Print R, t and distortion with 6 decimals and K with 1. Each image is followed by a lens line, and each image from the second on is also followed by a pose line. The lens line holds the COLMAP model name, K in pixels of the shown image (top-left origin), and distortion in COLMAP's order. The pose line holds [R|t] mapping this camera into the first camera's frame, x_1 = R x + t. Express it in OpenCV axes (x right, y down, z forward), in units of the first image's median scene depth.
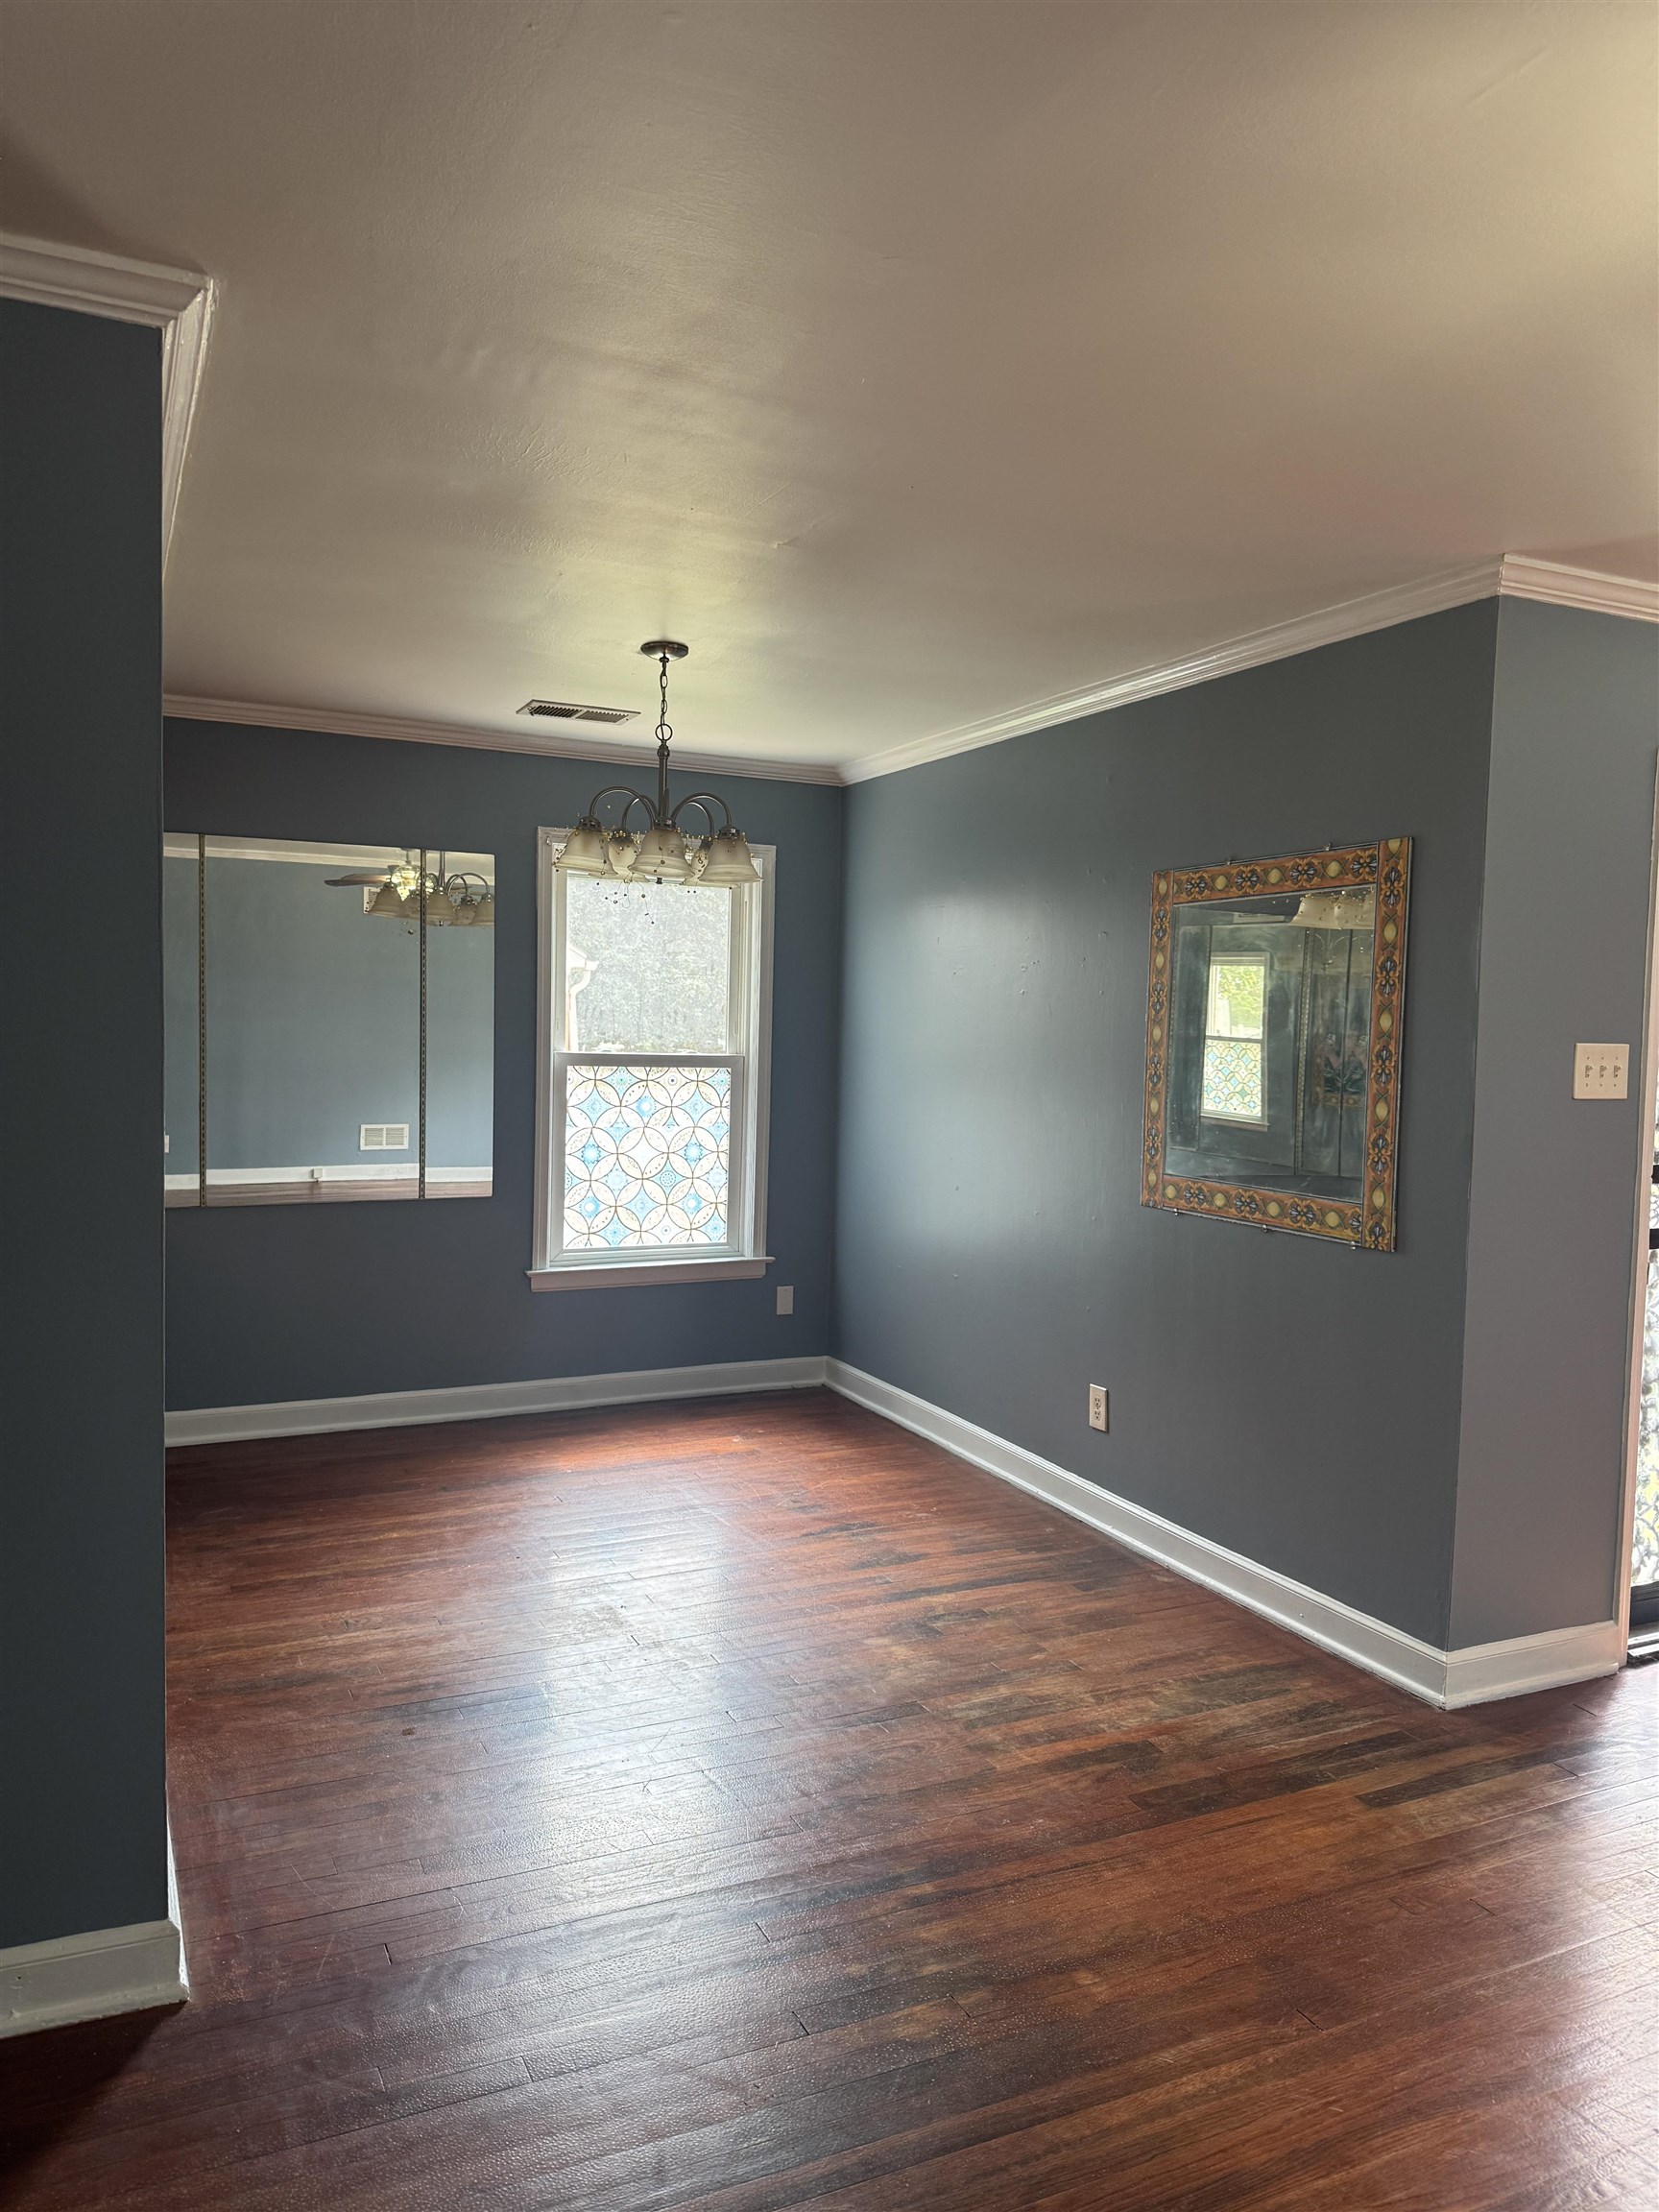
lens RADIAL K [[1586.4, 0, 832.6], [0, 1586.4, 1099.6], [0, 0, 1]] dist [0.012798, -0.042651]
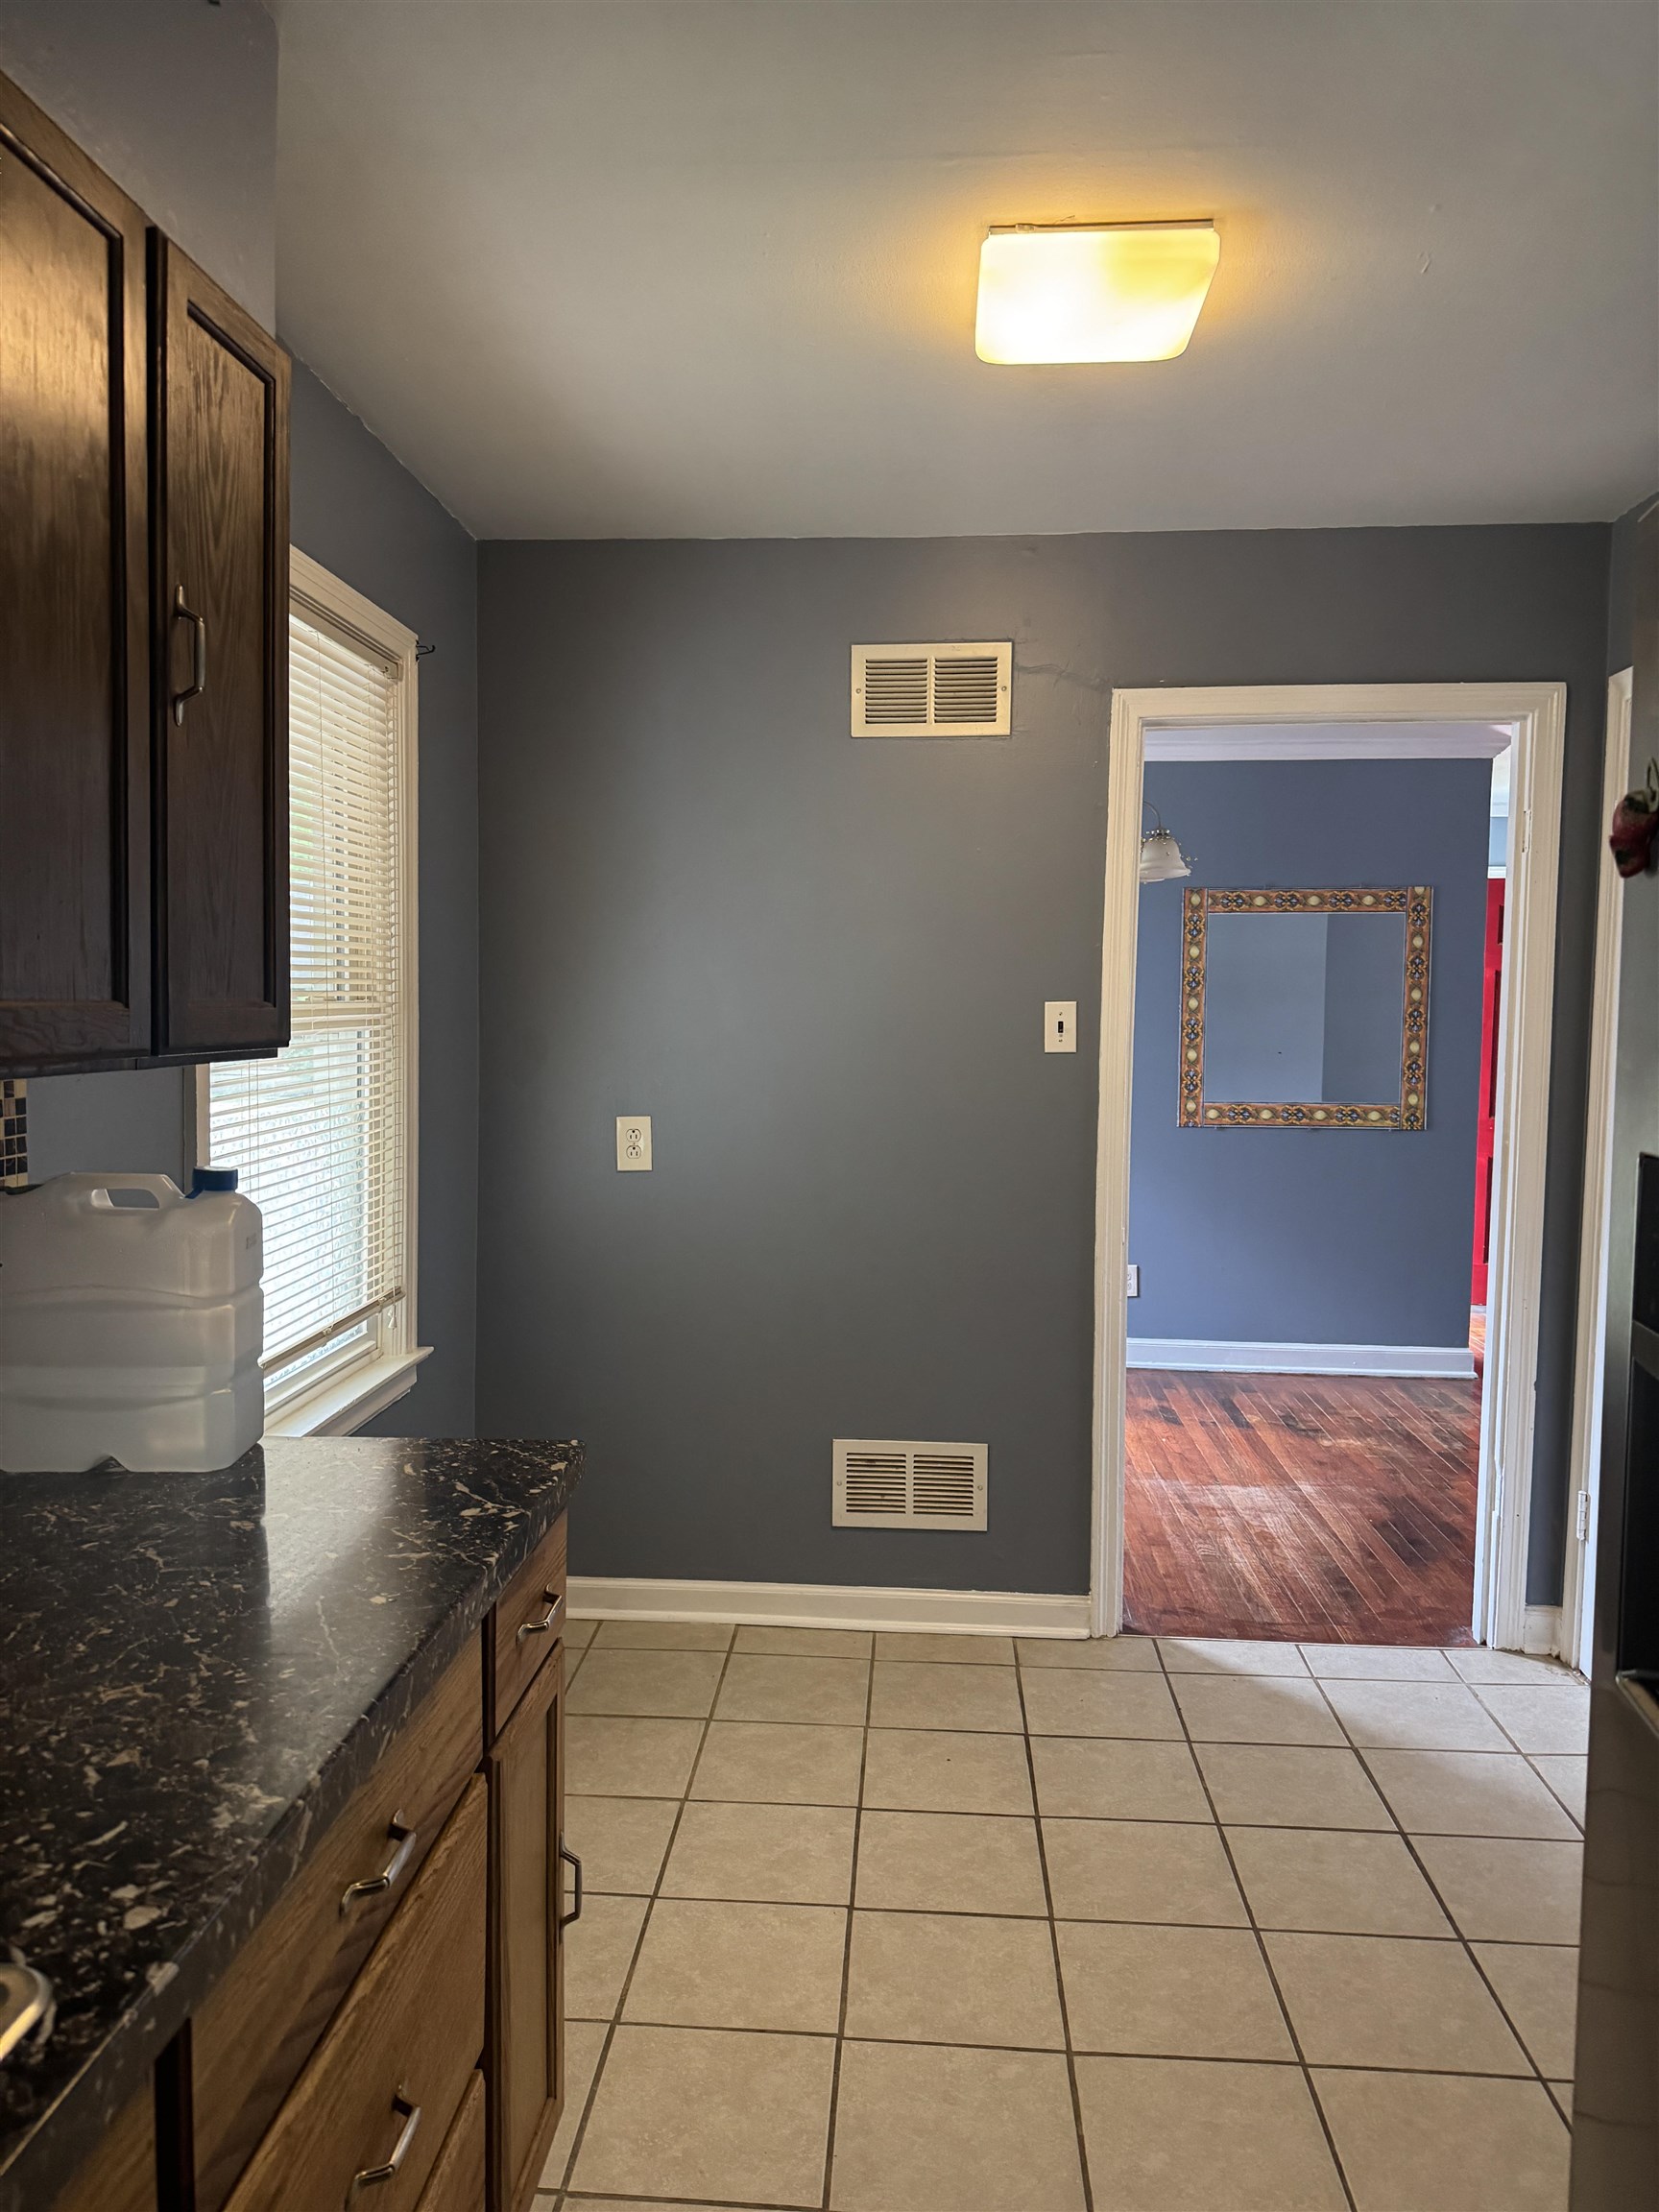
lens RADIAL K [[1586.4, 0, 820.0], [0, 1586.4, 1103.9], [0, 0, 1]] dist [0.012798, -0.042651]
pose [[0.494049, -0.088262, 0.864942, -1.449791], [0.047743, 0.996087, 0.074375, -0.090047], [-0.868122, 0.004550, 0.496330, 0.718417]]
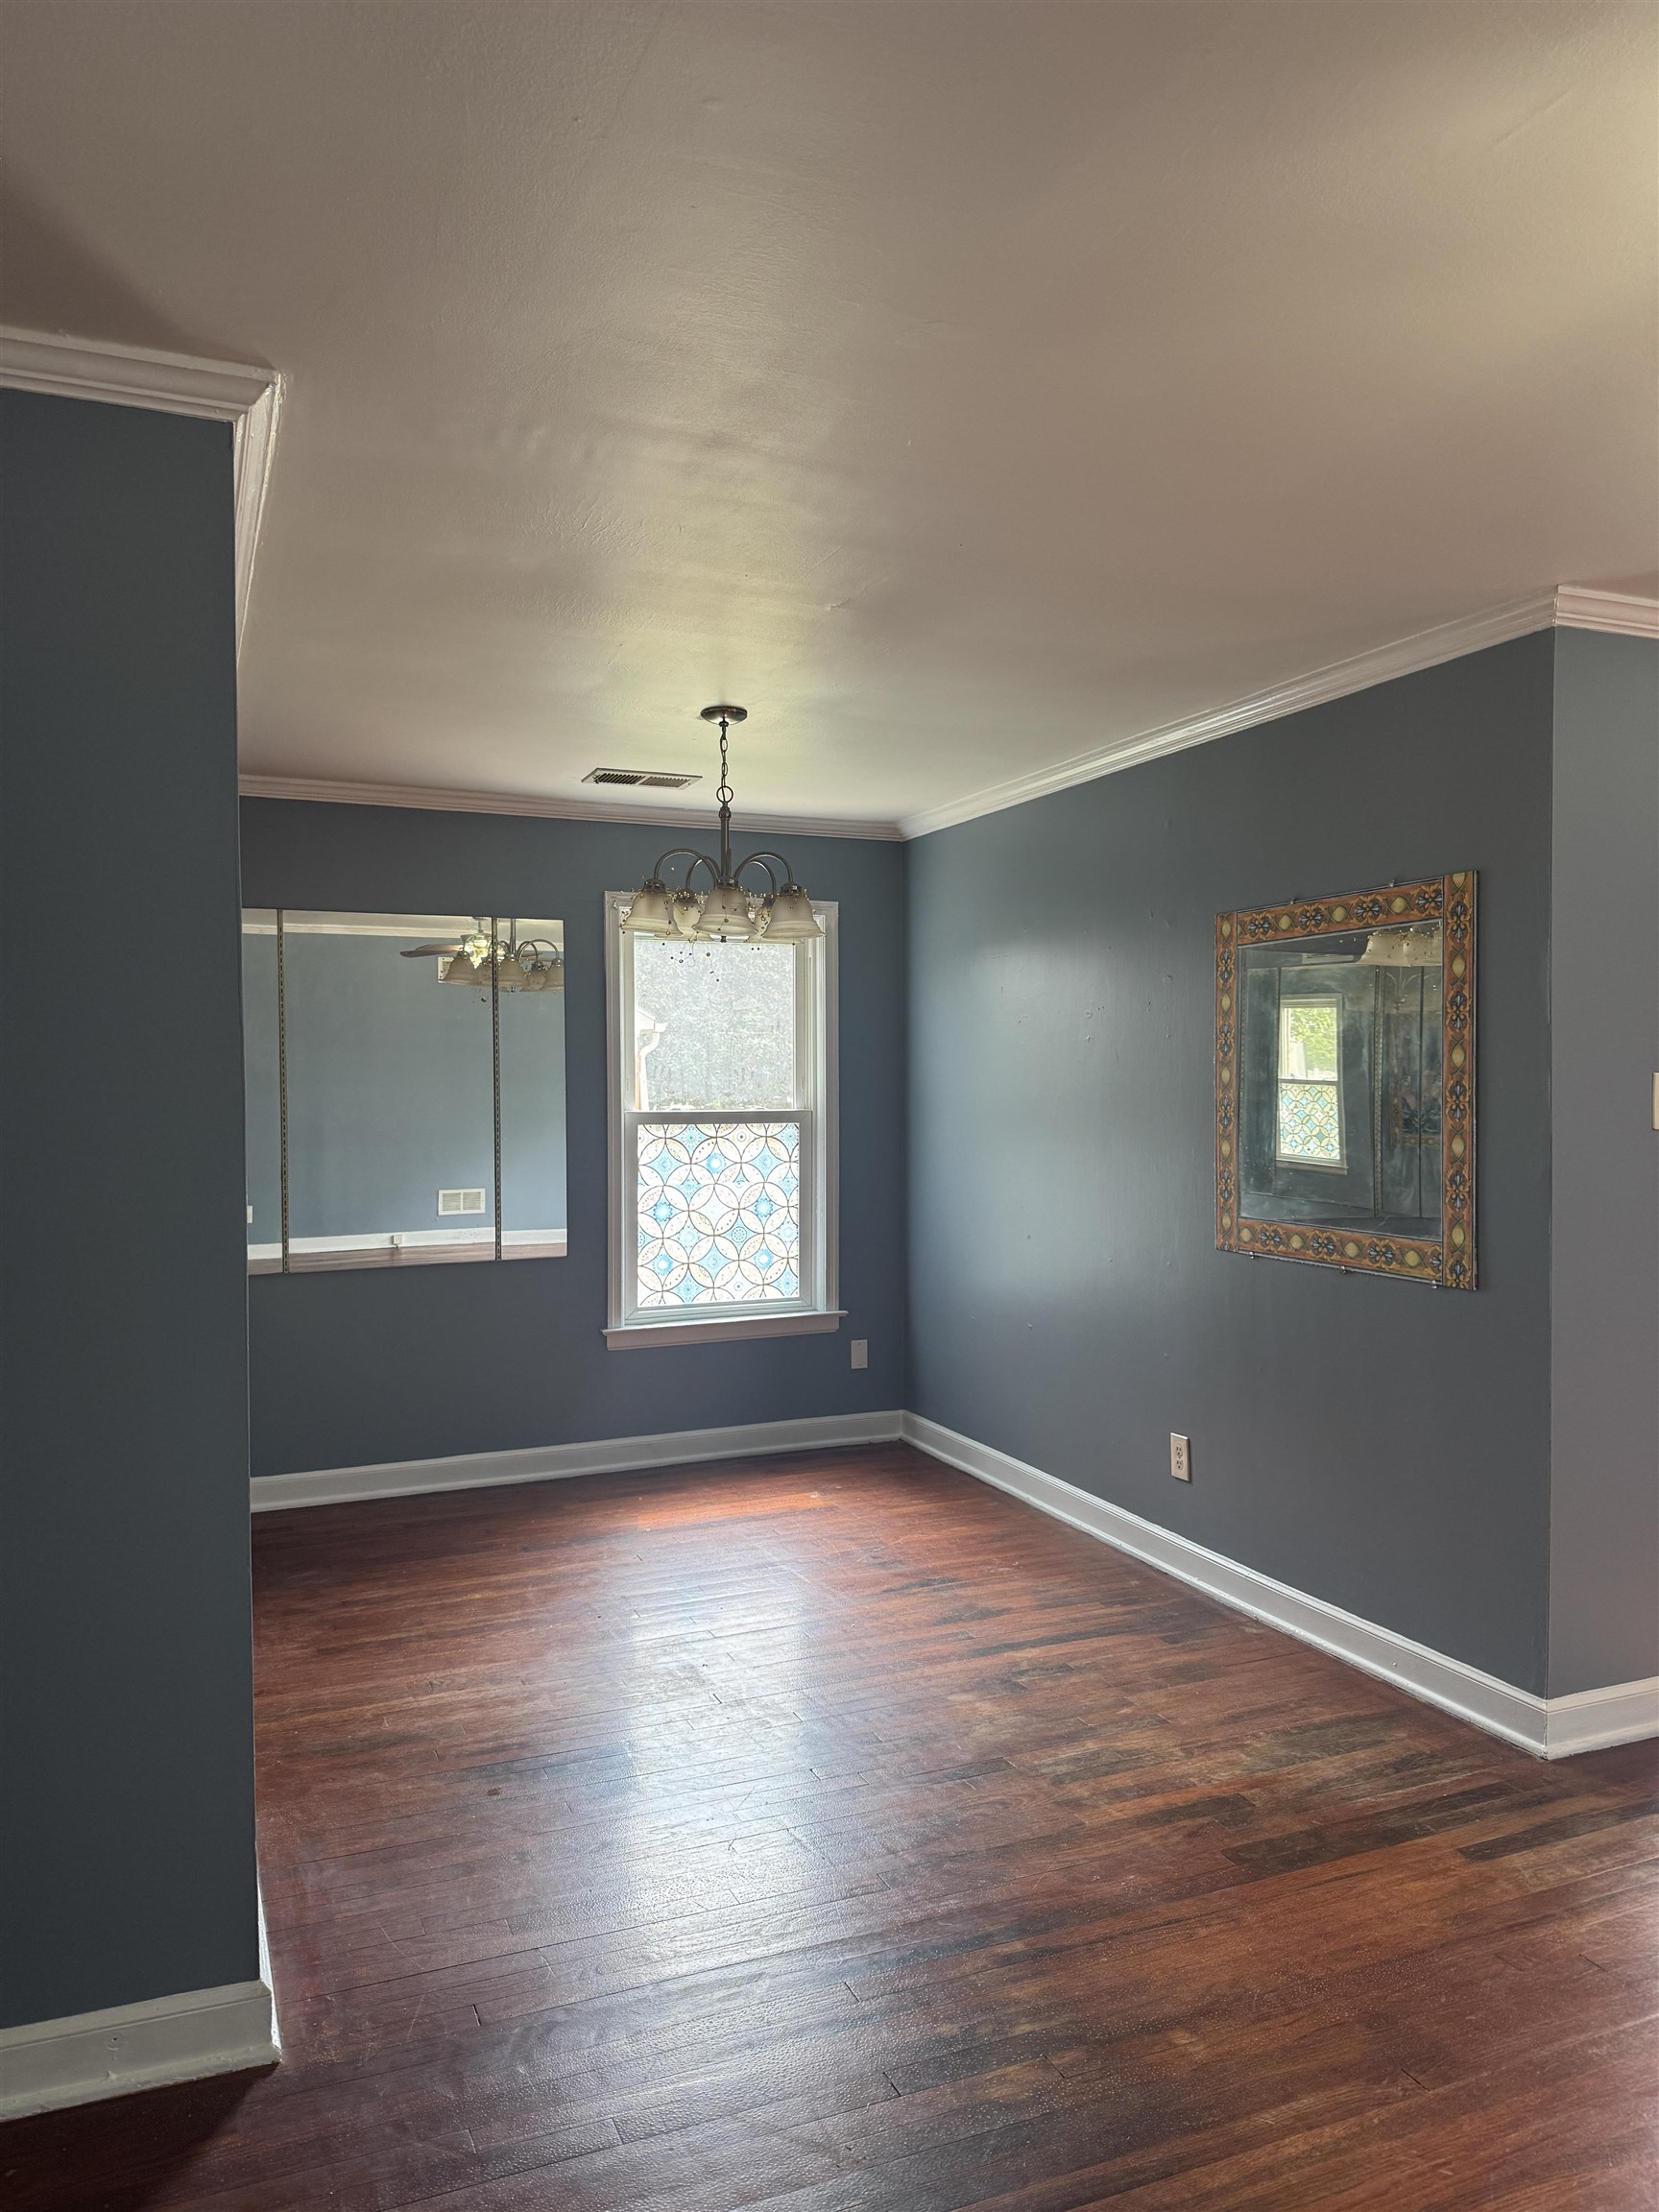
lens RADIAL K [[1586.4, 0, 828.7], [0, 1586.4, 1093.9], [0, 0, 1]] dist [0.012798, -0.042651]
pose [[0.998517, -0.028405, -0.046450, 0.002226], [0.026566, 0.998857, -0.039733, 0.003043], [0.047525, 0.038440, 0.998130, -0.005066]]
